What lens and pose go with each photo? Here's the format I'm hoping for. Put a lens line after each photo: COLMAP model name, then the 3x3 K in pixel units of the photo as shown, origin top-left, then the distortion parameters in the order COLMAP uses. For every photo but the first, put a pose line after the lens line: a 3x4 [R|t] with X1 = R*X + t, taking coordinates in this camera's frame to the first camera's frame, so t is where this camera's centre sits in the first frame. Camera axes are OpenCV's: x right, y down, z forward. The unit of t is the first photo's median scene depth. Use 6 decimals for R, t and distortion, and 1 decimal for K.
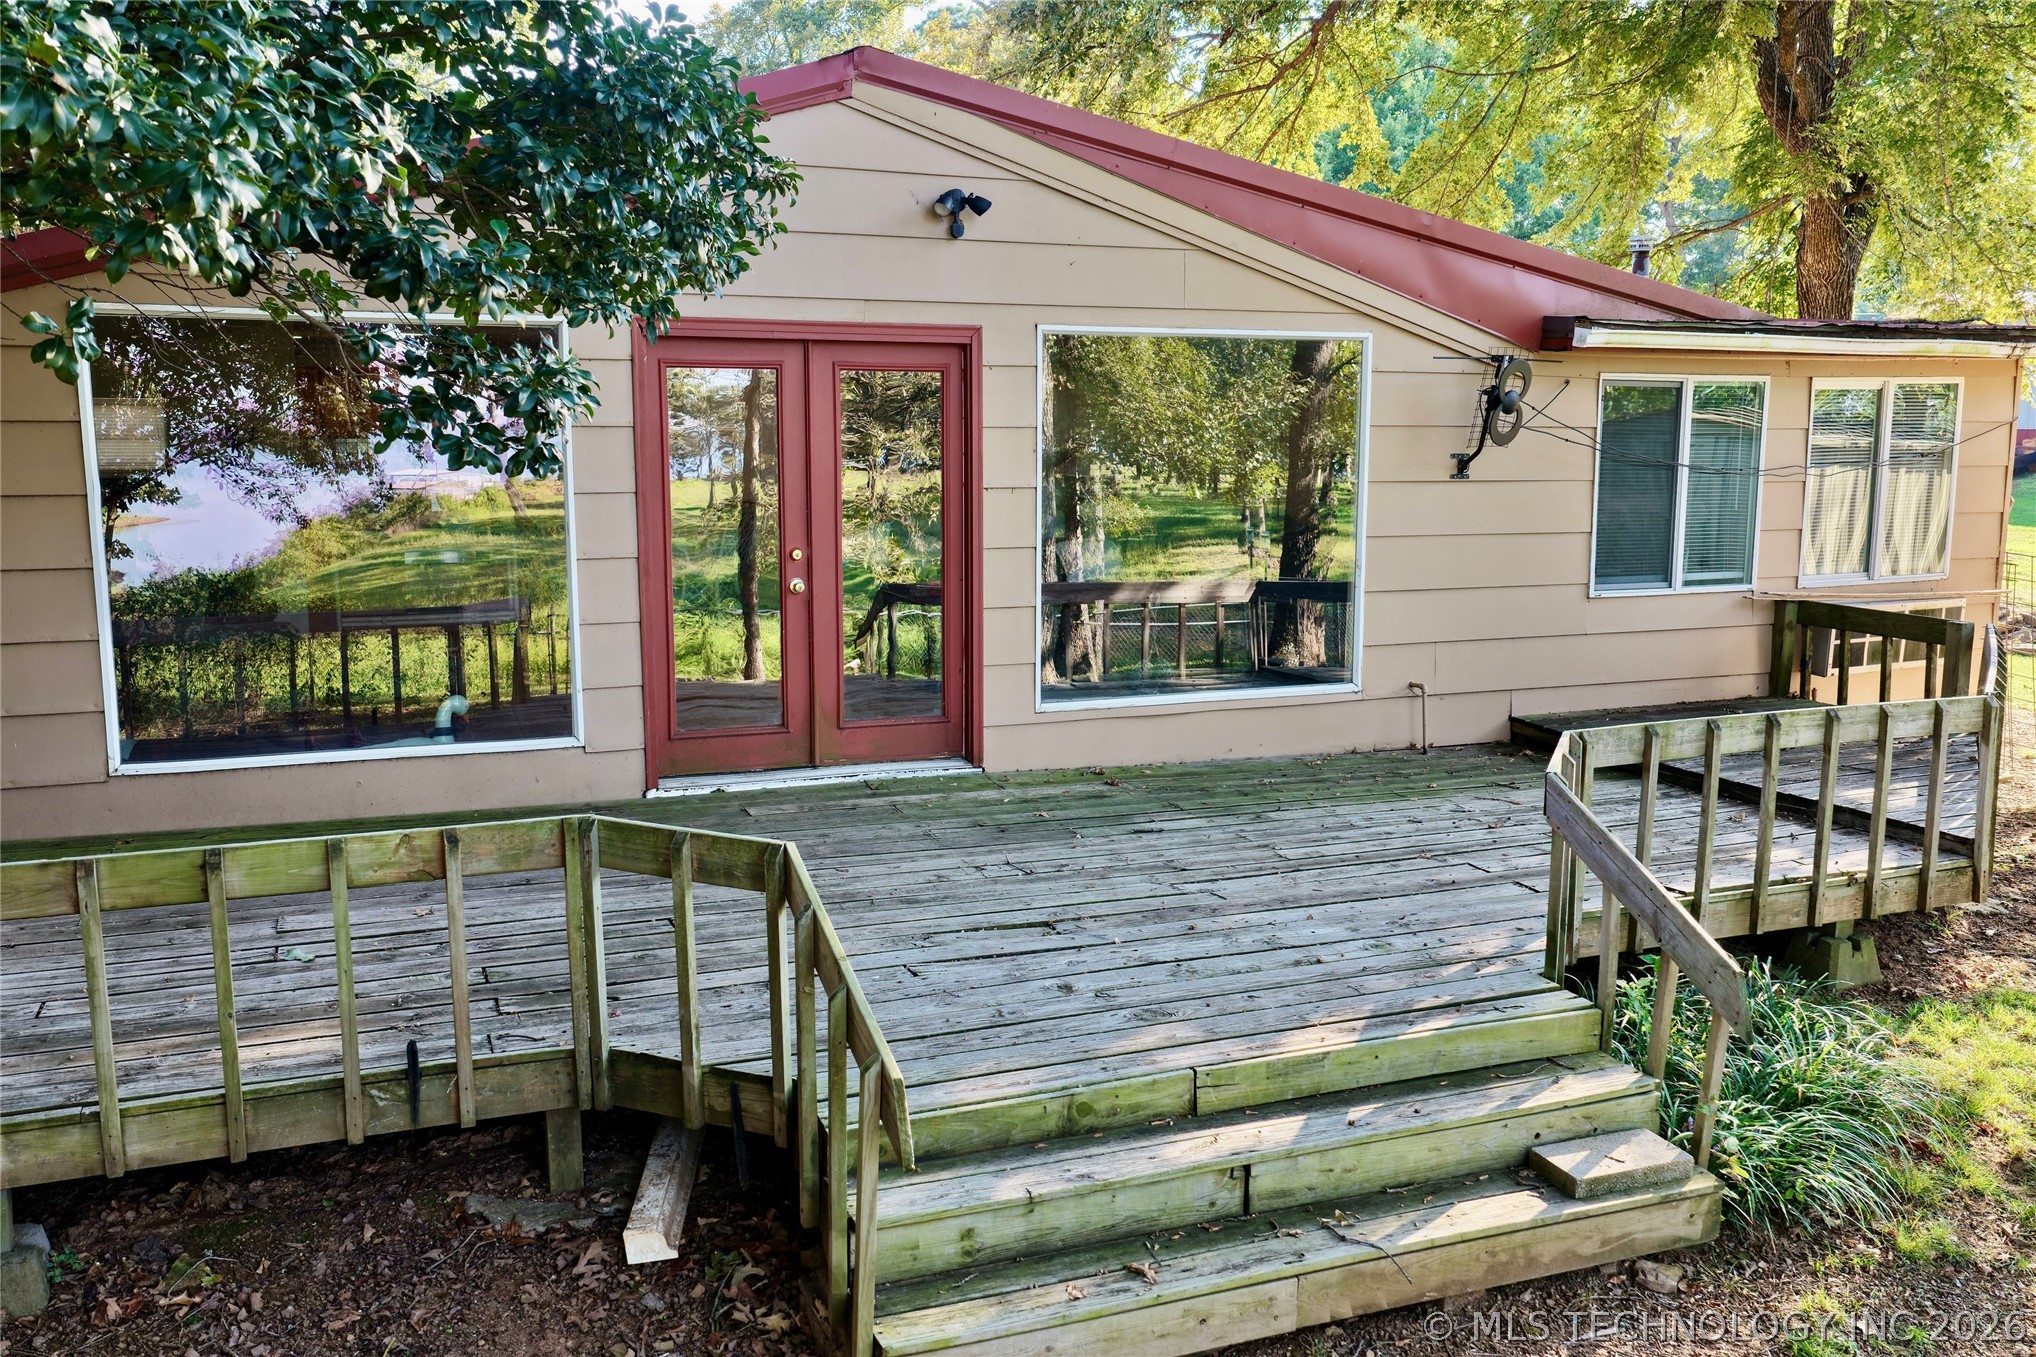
lens RADIAL K [[1668.8, 0, 1015.5], [0, 1668.8, 676.0], [0, 0, 1]] dist [0.006376, 0.014715]
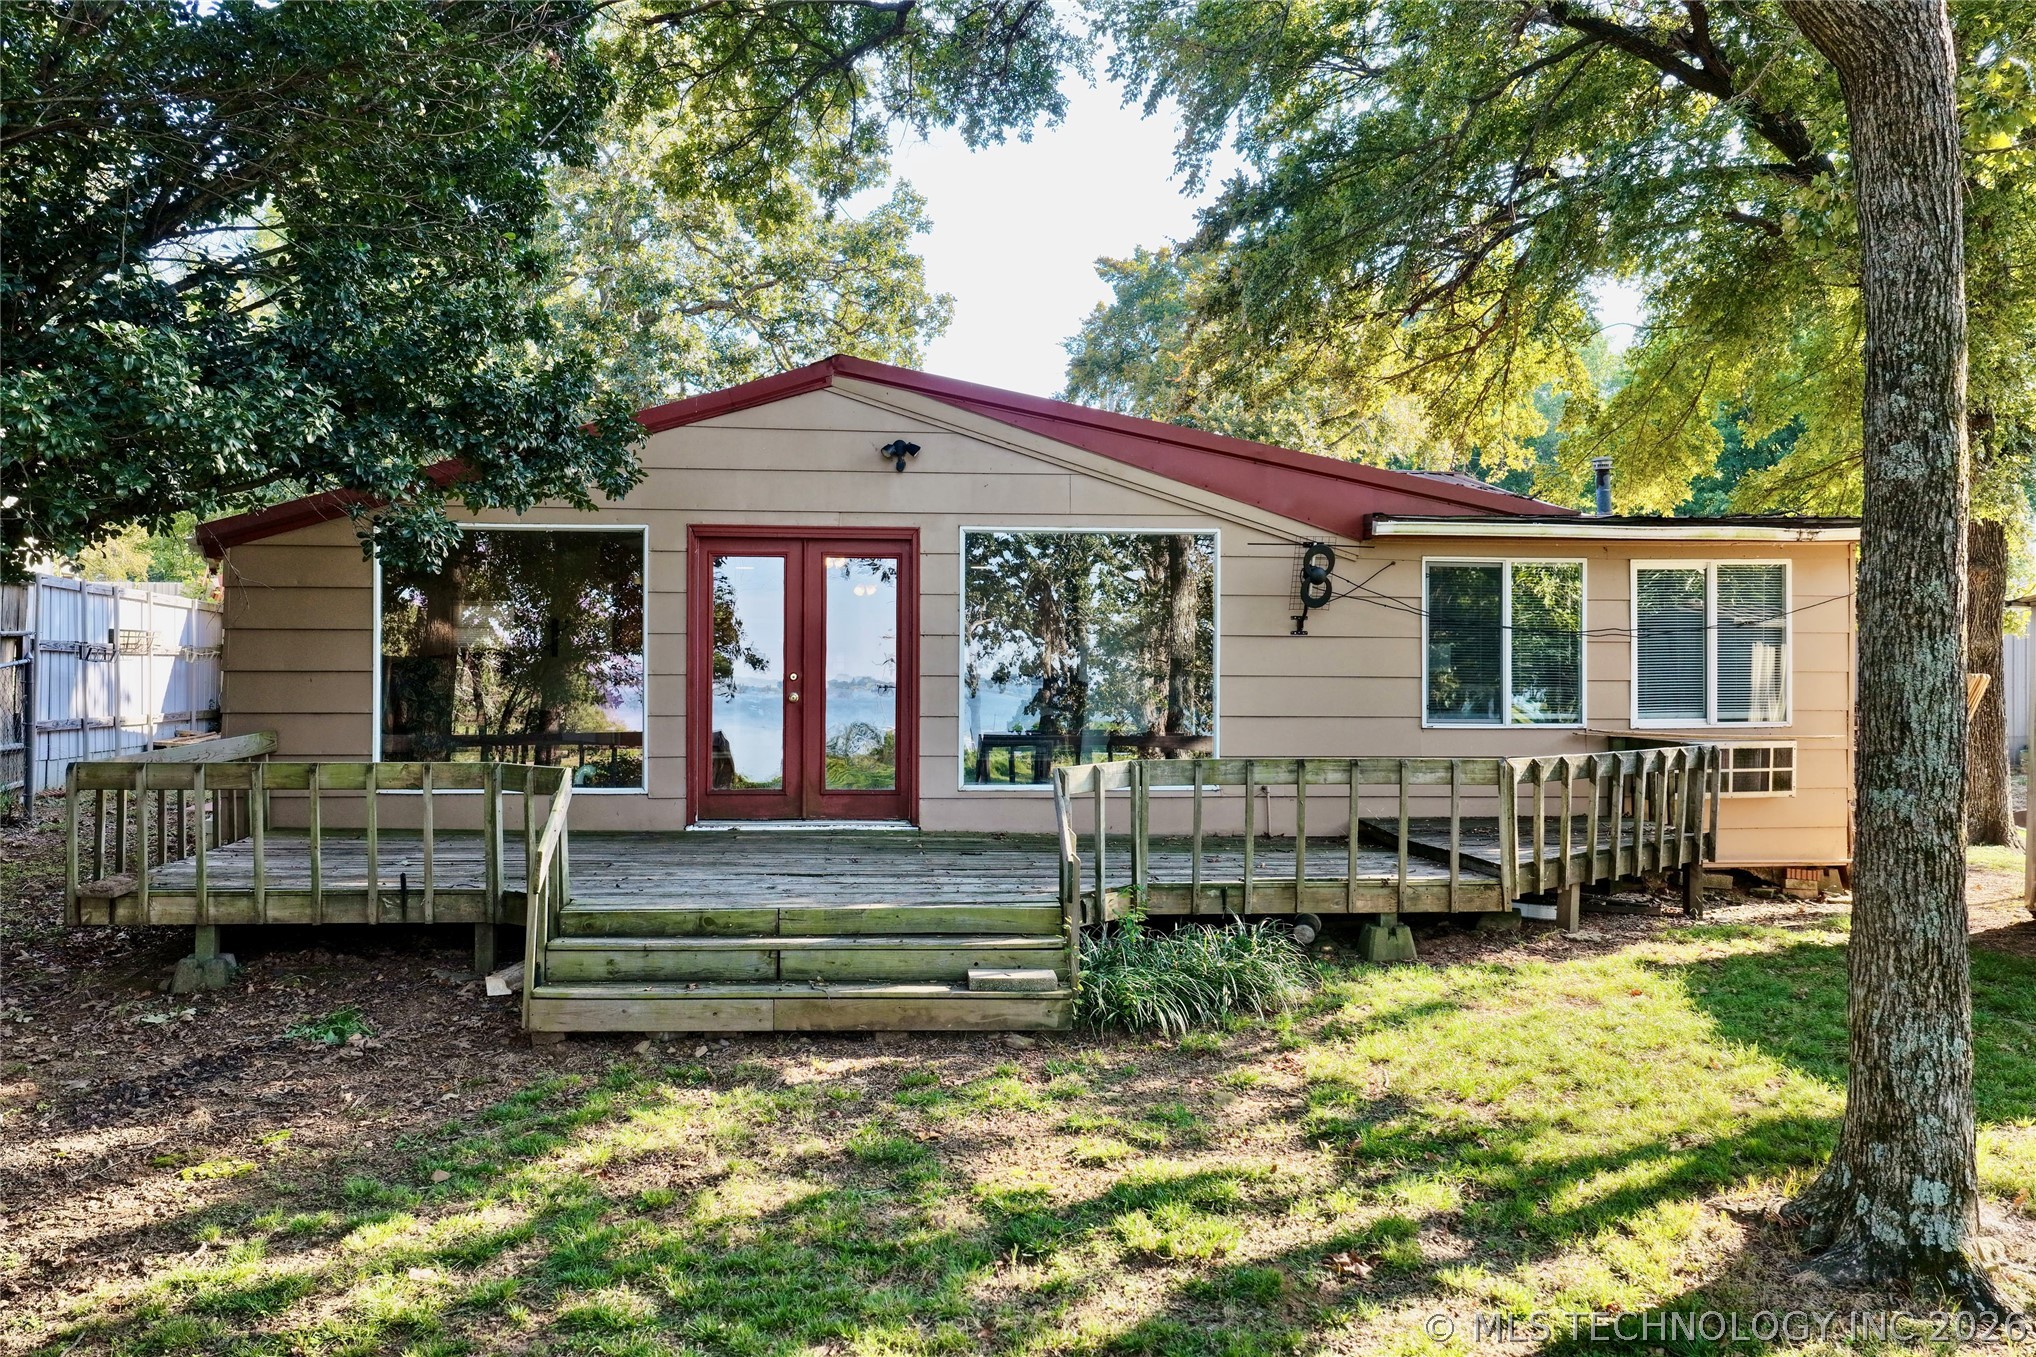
lens RADIAL K [[1668.8, 0, 1020.1], [0, 1668.8, 680.5], [0, 0, 1]] dist [0.006376, 0.014715]
pose [[0.955674, 0.000510, -0.294428, 0.513955], [-0.044849, 0.988581, -0.143863, 0.140062], [0.290992, 0.150691, 0.944783, -0.378037]]
